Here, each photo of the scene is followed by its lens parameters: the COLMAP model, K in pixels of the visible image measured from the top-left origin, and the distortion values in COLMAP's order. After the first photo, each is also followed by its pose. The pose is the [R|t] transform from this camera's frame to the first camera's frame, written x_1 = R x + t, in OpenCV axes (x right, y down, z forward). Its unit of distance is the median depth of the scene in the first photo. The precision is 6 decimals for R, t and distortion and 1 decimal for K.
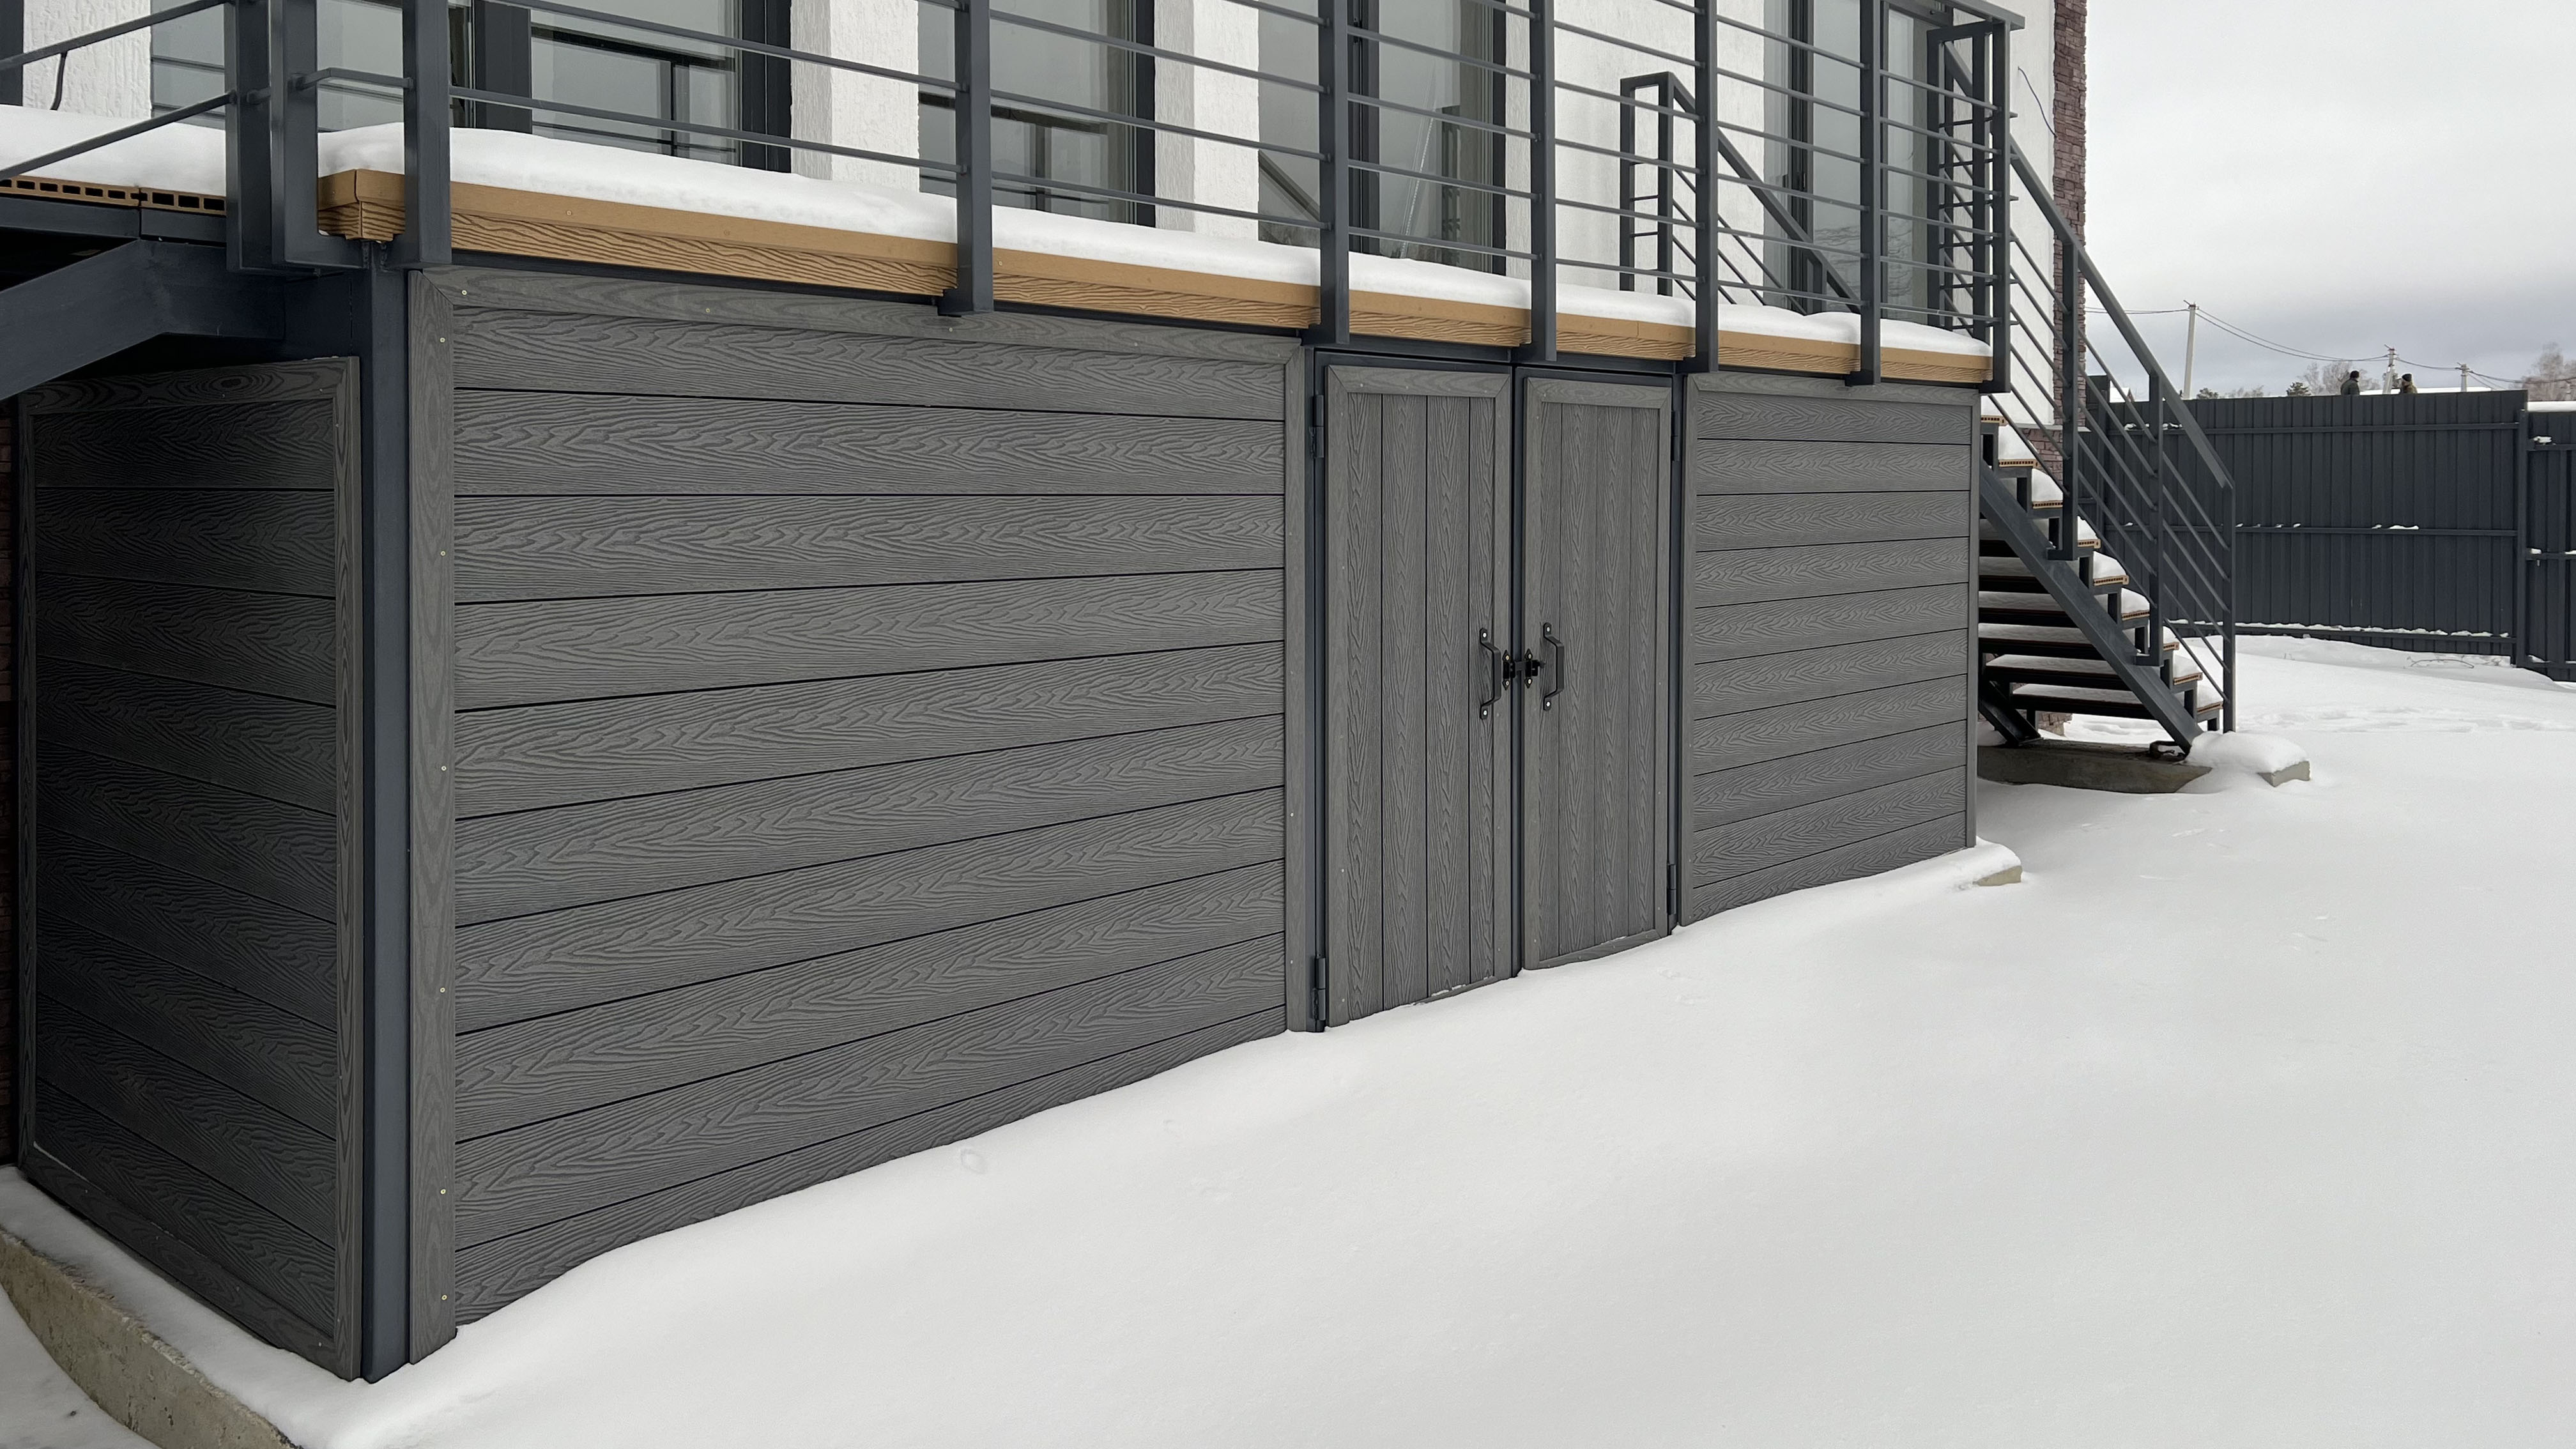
lens RADIAL K [[1957.4, 0, 1302.7], [0, 1957.4, 700.5], [0, 0, 1]] dist [0.053413, -0.020473]
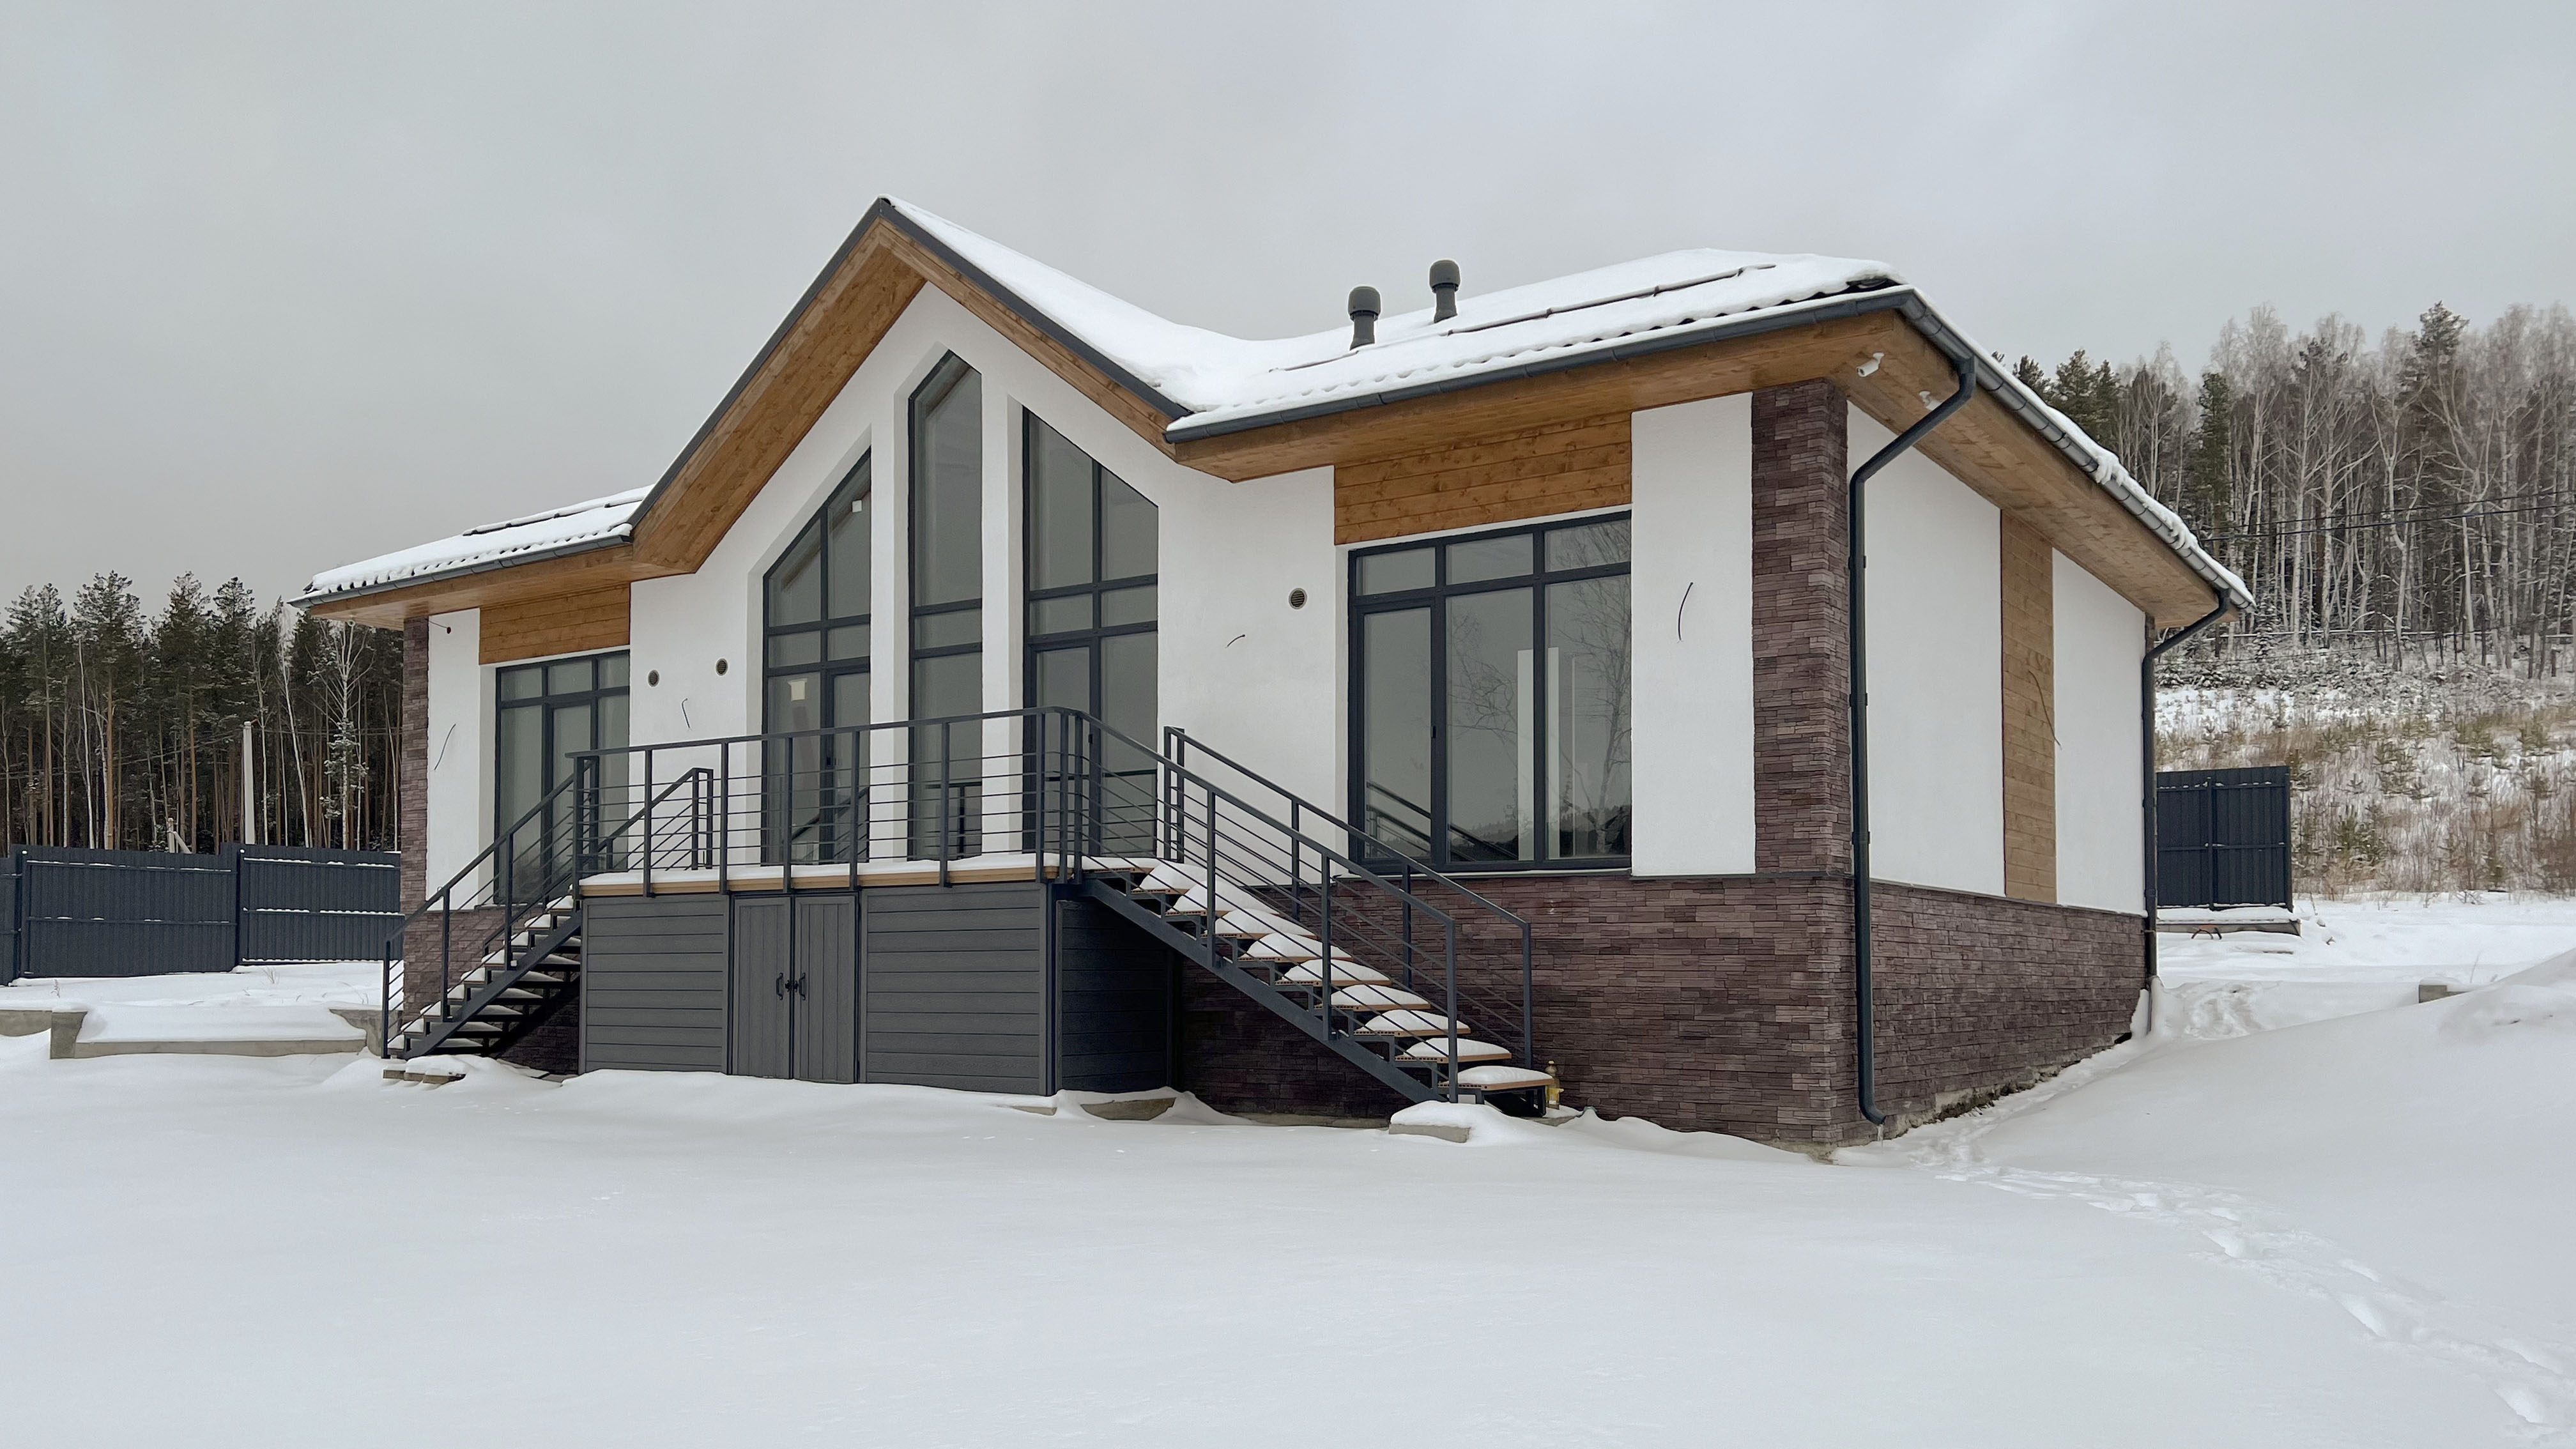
lens RADIAL K [[1957.4, 0, 1293.8], [0, 1957.4, 744.3], [0, 0, 1]] dist [0.053413, -0.020473]
pose [[0.157338, -0.098115, -0.982659, 3.404984], [-0.096412, 0.988773, -0.114163, -0.116952], [0.982827, 0.112702, 0.146112, 1.245775]]
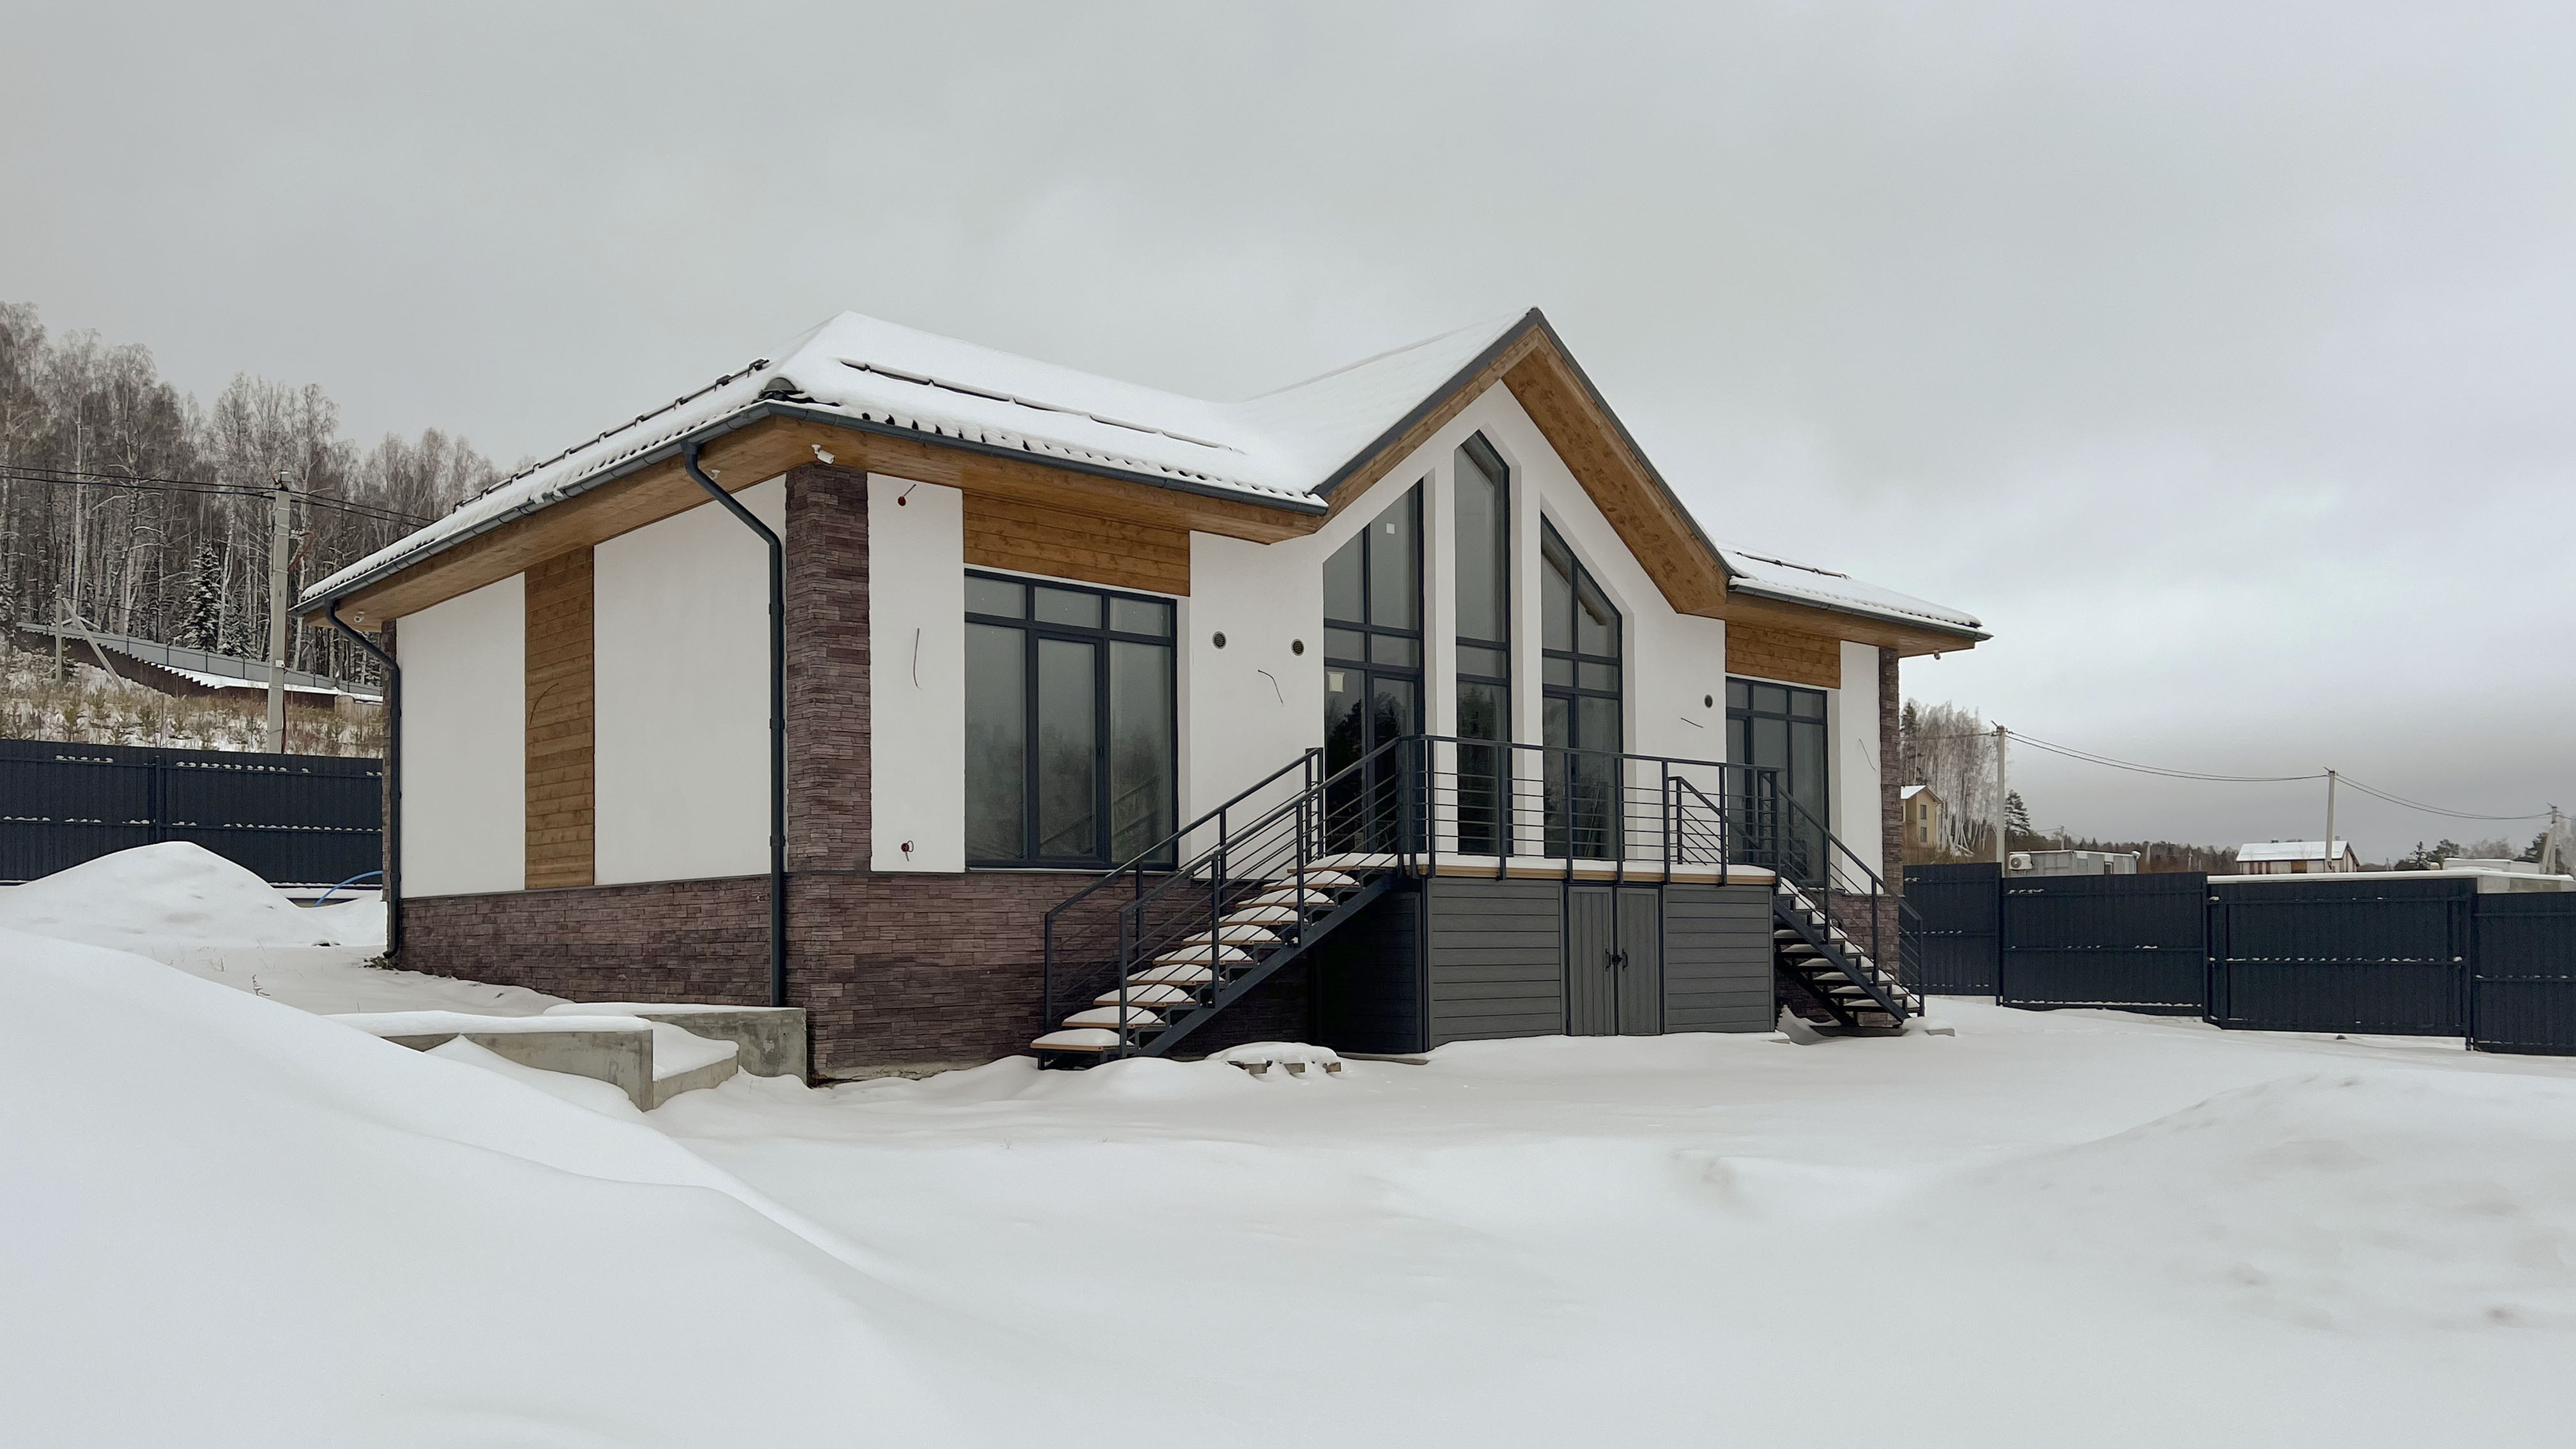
lens RADIAL K [[1957.4, 0, 1283.8], [0, 1957.4, 737.2], [0, 0, 1]] dist [0.053413, -0.020473]
pose [[0.995319, -0.005112, -0.096510, -0.172655], [-0.014493, 0.979414, -0.201340, 0.347033], [0.095553, 0.201796, 0.974755, -2.998167]]
